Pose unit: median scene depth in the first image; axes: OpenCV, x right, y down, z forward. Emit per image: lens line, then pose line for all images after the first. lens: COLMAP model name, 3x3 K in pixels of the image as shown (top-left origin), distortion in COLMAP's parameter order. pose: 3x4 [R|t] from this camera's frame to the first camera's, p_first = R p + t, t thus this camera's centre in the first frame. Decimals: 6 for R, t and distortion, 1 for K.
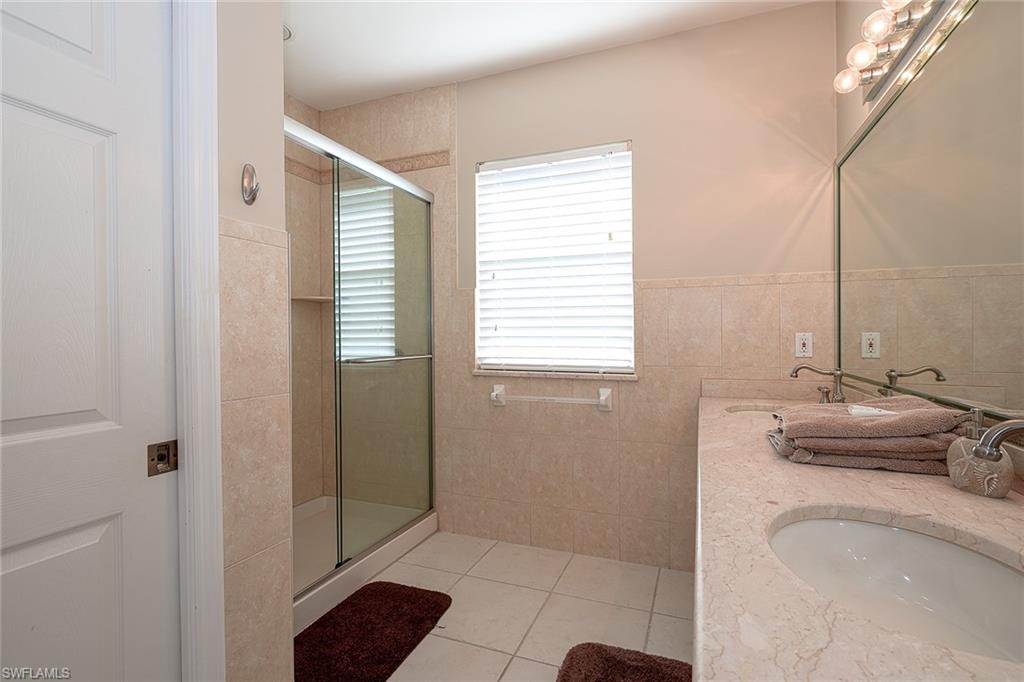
lens RADIAL K [[443.7, 0, 488.7], [0, 443.7, 340.1], [0, 0, 1]] dist [-0.004289, 0.001070]
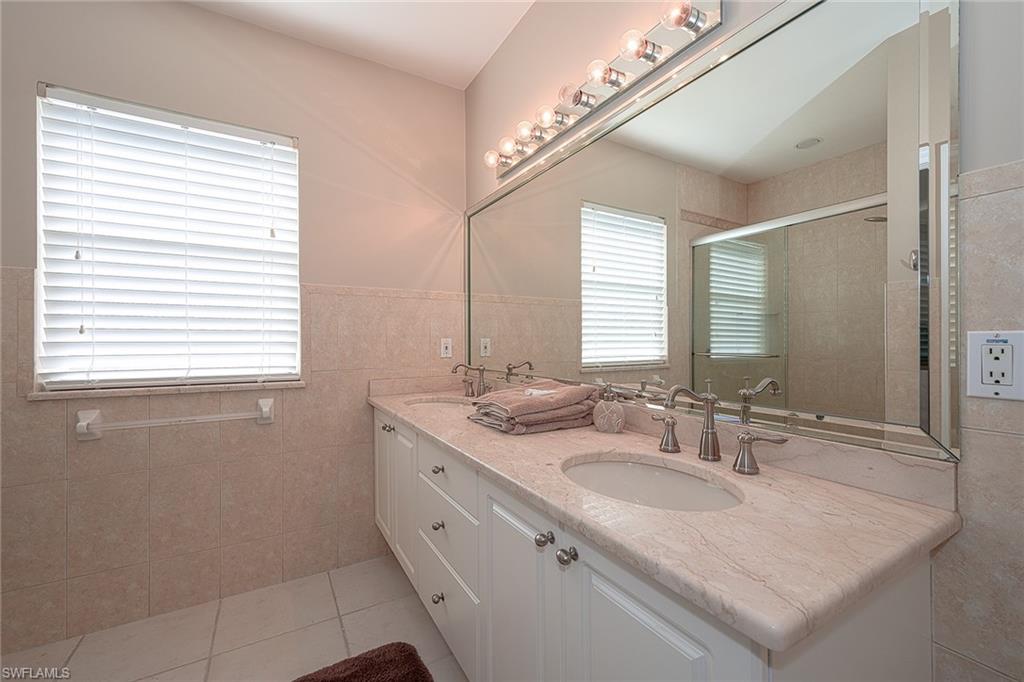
lens RADIAL K [[420.2, 0, 512.6], [0, 420.2, 339.8], [0, 0, 1]] dist [0.003890, -0.000286]
pose [[0.624498, 0.002272, 0.781023, -0.100778], [0.007925, 0.999926, -0.009245, -0.000250], [-0.780986, 0.011963, 0.624434, 0.067132]]
